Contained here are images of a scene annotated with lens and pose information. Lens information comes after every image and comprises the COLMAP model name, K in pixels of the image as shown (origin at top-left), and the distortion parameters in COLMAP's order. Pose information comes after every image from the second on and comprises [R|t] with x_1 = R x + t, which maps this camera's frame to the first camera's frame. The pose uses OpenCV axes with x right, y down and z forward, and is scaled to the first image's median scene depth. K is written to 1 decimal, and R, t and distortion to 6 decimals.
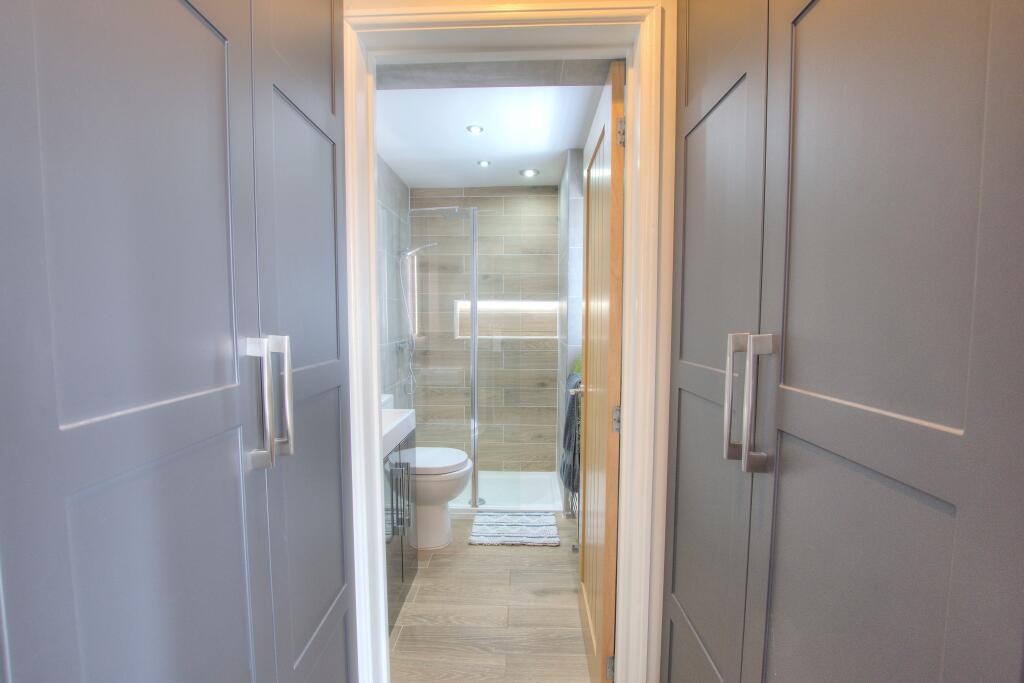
lens RADIAL K [[452.0, 0, 505.0], [0, 452.0, 353.0], [0, 0, 1]] dist [-0.031461, 0.000589]
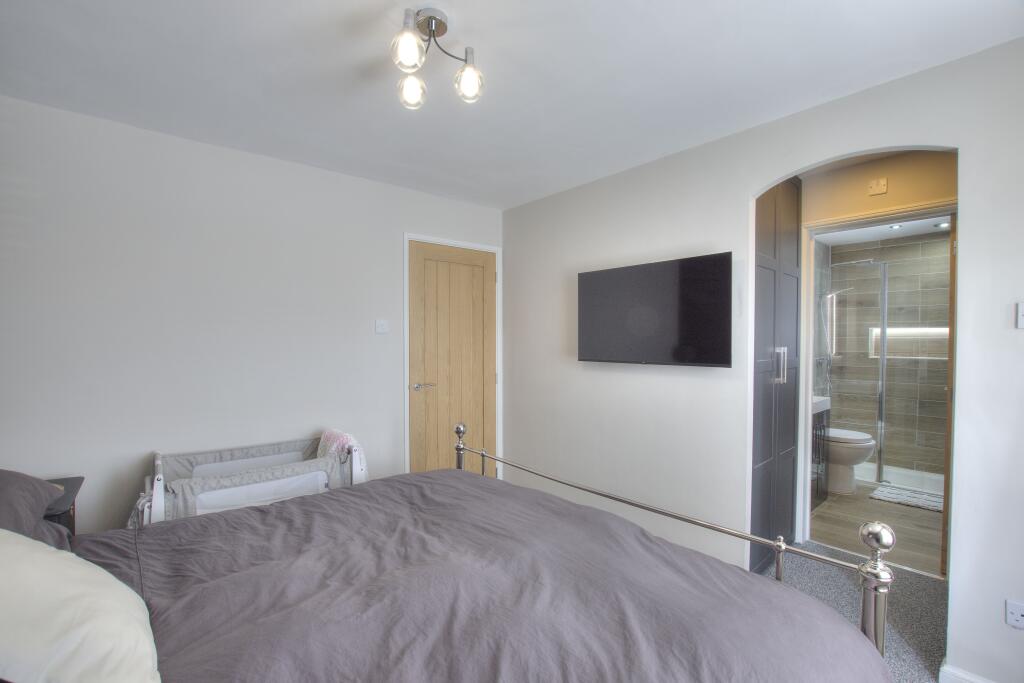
lens RADIAL K [[452.0, 0, 505.0], [0, 452.0, 353.0], [0, 0, 1]] dist [-0.031461, 0.000589]
pose [[0.671509, 0.018244, -0.740772, 0.129149], [-0.055754, 0.998107, -0.025959, 0.046669], [0.738896, 0.058732, 0.671255, -0.626376]]
